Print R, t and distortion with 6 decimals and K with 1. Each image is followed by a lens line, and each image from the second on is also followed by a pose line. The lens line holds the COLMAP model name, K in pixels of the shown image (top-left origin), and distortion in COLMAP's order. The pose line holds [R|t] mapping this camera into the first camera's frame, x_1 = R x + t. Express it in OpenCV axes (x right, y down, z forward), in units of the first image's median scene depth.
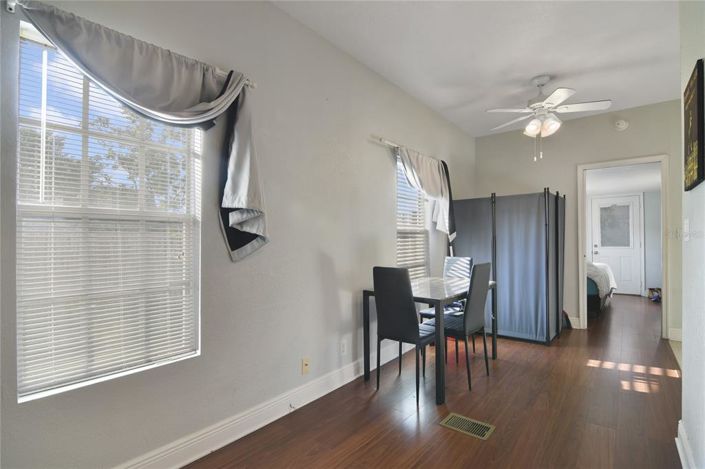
lens RADIAL K [[336.9, 0, 348.5], [0, 336.9, 238.6], [0, 0, 1]] dist [-0.002088, -0.001160]
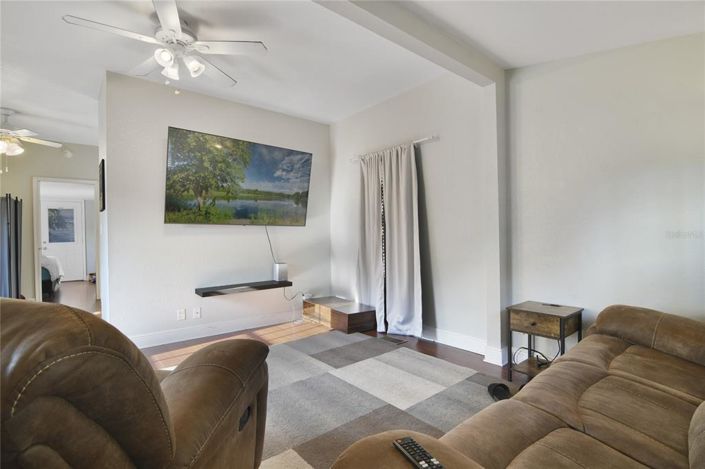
lens RADIAL K [[336.9, 0, 348.4], [0, 336.9, 238.1], [0, 0, 1]] dist [-0.002088, -0.001160]
pose [[0.188604, -0.004620, 0.982042, -0.253386], [0.001573, 0.999989, 0.004402, 0.005722], [-0.982052, 0.000714, 0.188609, -0.300470]]
